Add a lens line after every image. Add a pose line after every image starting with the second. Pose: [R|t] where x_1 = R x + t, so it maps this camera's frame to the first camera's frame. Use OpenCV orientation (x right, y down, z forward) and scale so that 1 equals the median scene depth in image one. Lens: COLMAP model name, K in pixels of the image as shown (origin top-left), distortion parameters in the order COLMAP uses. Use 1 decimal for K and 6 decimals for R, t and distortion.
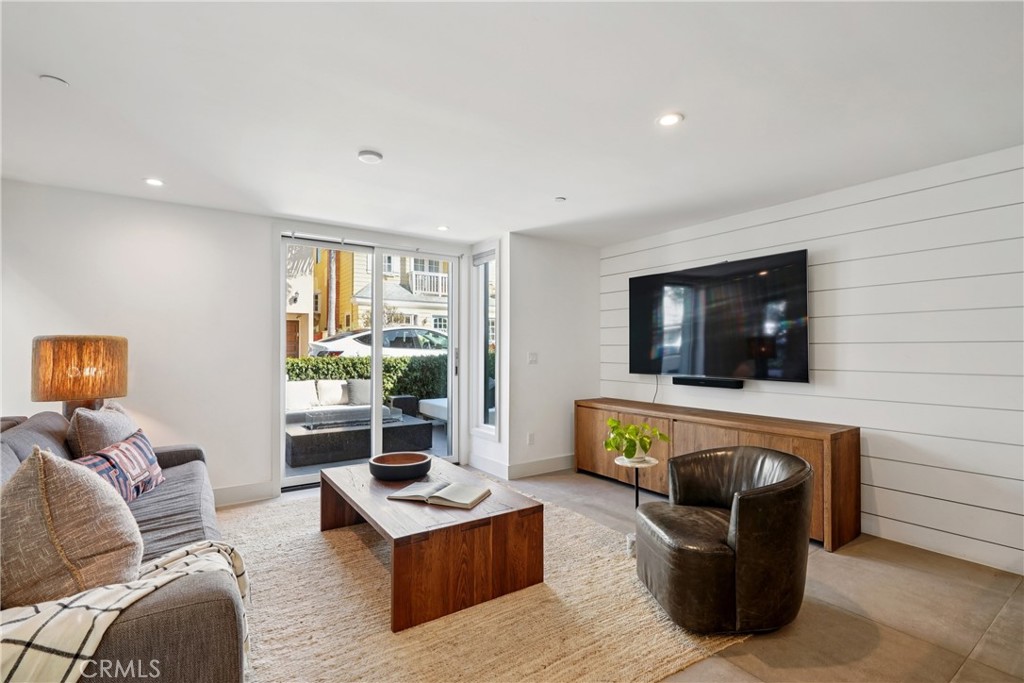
lens RADIAL K [[473.4, 0, 497.4], [0, 473.4, 343.7], [0, 0, 1]] dist [-0.005958, 0.000681]
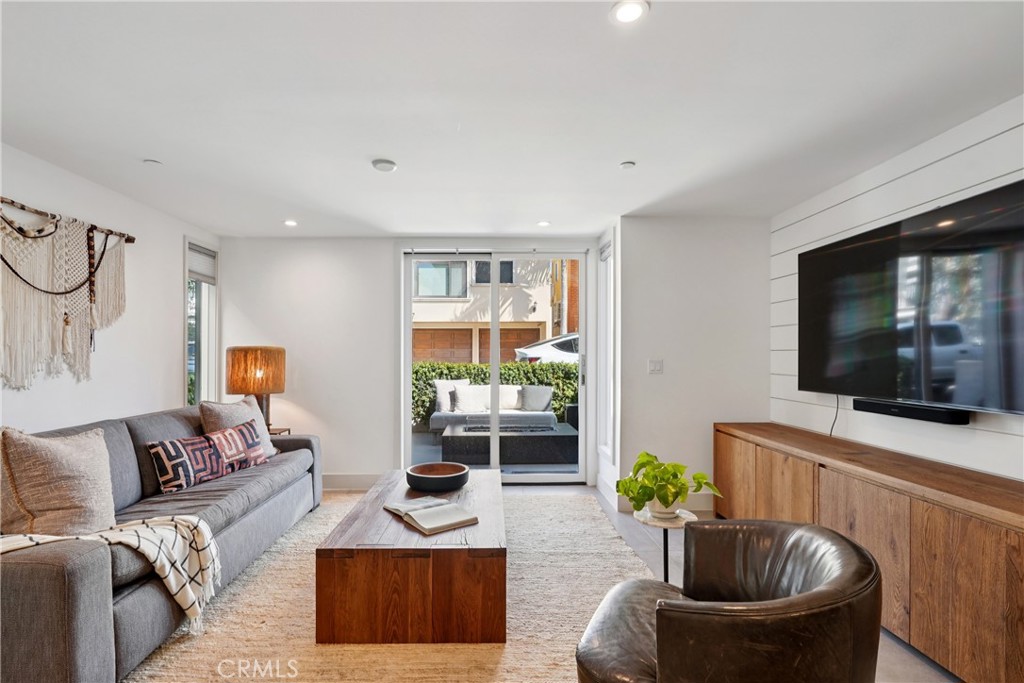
lens RADIAL K [[473.4, 0, 506.5], [0, 473.4, 353.5], [0, 0, 1]] dist [-0.005958, 0.000681]
pose [[0.837558, -0.002755, -0.546342, 0.436283], [0.007841, 0.999945, 0.006977, -0.000439], [0.546293, -0.010127, 0.837533, 0.259987]]
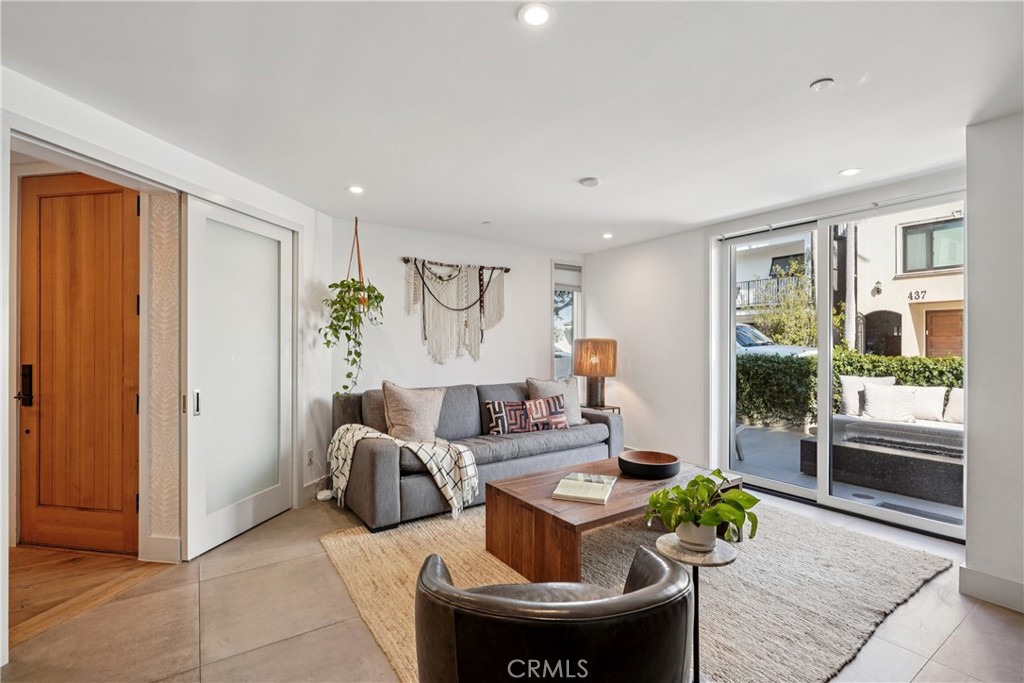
lens RADIAL K [[473.4, 0, 522.6], [0, 473.4, 343.2], [0, 0, 1]] dist [-0.005958, 0.000681]
pose [[0.007350, -0.002090, -0.999971, 0.788576], [0.011391, 0.999933, -0.002006, 0.000637], [0.999908, -0.011375, 0.007373, 0.725400]]
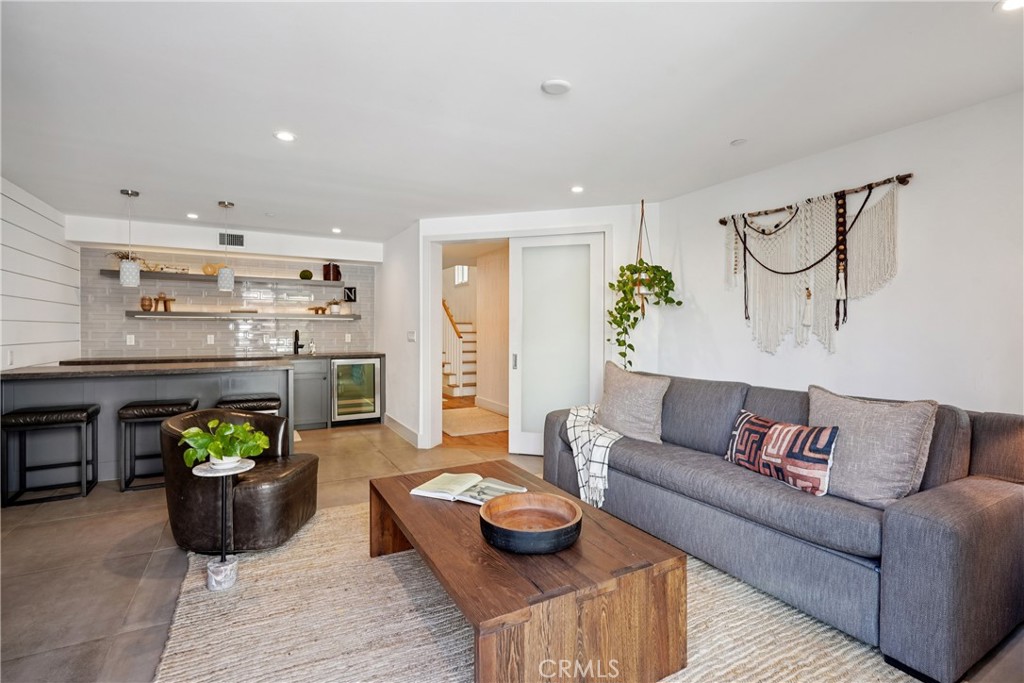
lens RADIAL K [[473.4, 0, 517.4], [0, 473.4, 334.6], [0, 0, 1]] dist [-0.005958, 0.000681]
pose [[-0.994104, -0.014737, 0.107428, -0.263613], [-0.015407, 0.999867, -0.005410, 0.032946], [-0.107334, -0.007034, -0.994198, 1.582448]]
